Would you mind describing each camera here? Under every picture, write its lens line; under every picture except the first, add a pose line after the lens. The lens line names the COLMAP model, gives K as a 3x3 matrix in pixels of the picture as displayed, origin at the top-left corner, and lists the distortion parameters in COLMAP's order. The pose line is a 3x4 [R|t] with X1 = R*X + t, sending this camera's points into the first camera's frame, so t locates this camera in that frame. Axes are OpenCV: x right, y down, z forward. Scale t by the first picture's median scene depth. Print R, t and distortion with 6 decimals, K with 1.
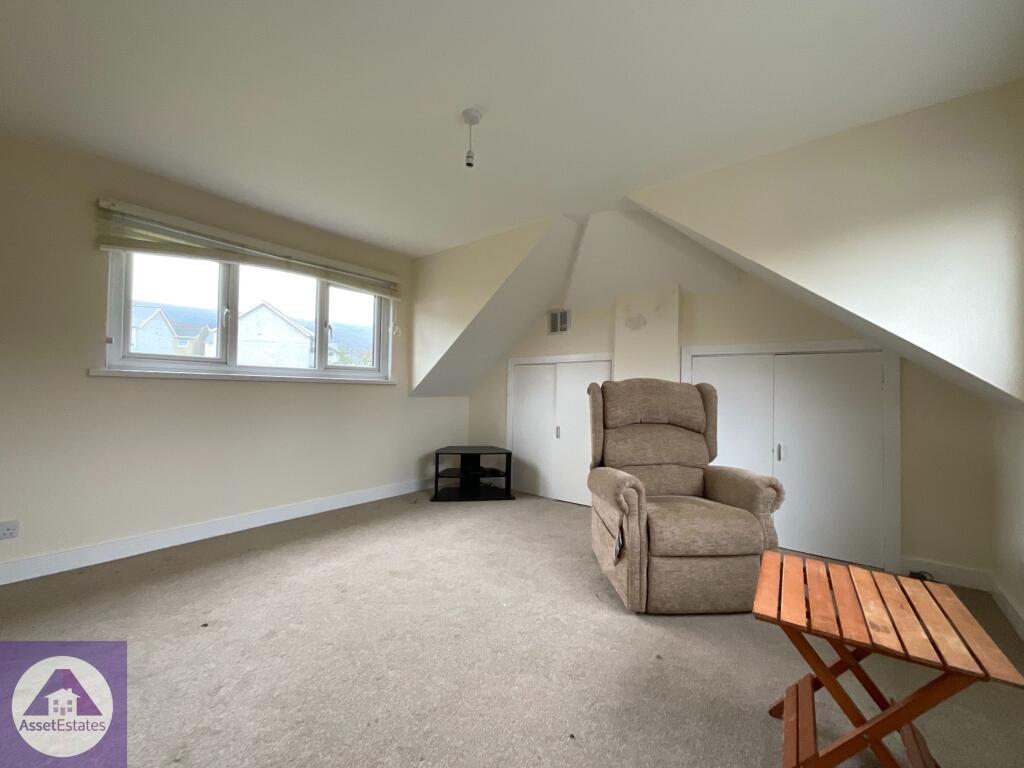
lens RADIAL K [[414.1, 0, 509.1], [0, 414.1, 384.3], [0, 0, 1]] dist [0.001531, 0.000648]
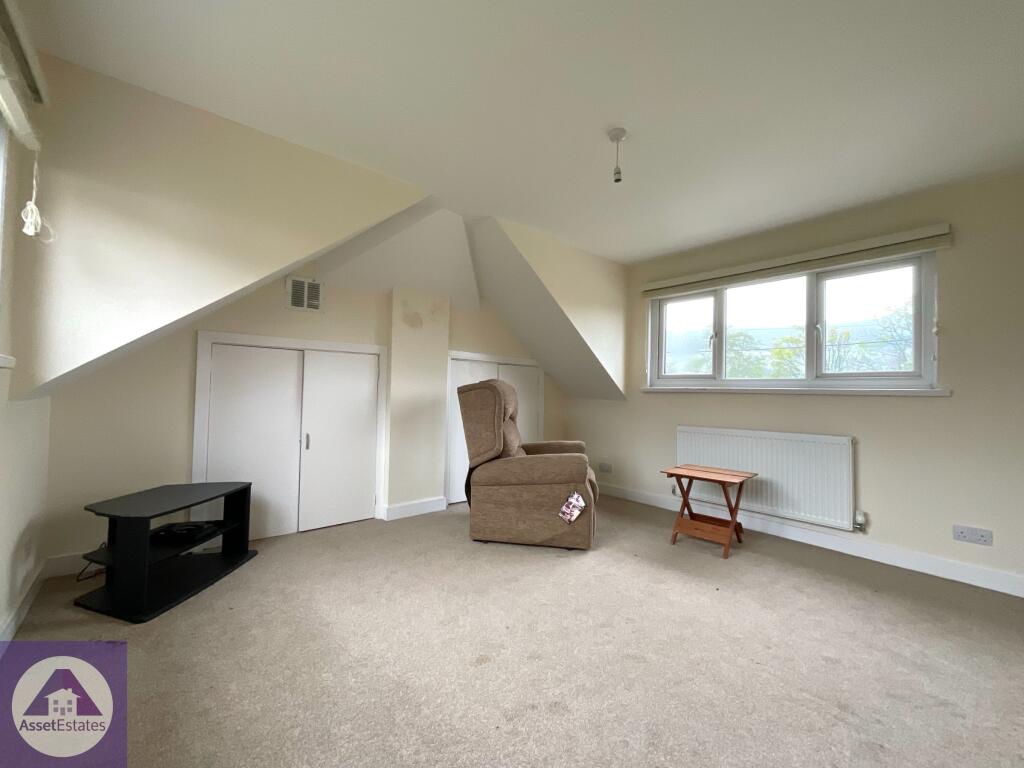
lens RADIAL K [[414.8, 0, 511.5], [0, 414.8, 381.3], [0, 0, 1]] dist [-0.002322, 0.000151]
pose [[0.177237, 0.016304, 0.984033, -0.679366], [-0.029948, 0.999489, -0.011166, 0.004022], [-0.983712, -0.027491, 0.177635, 0.610722]]
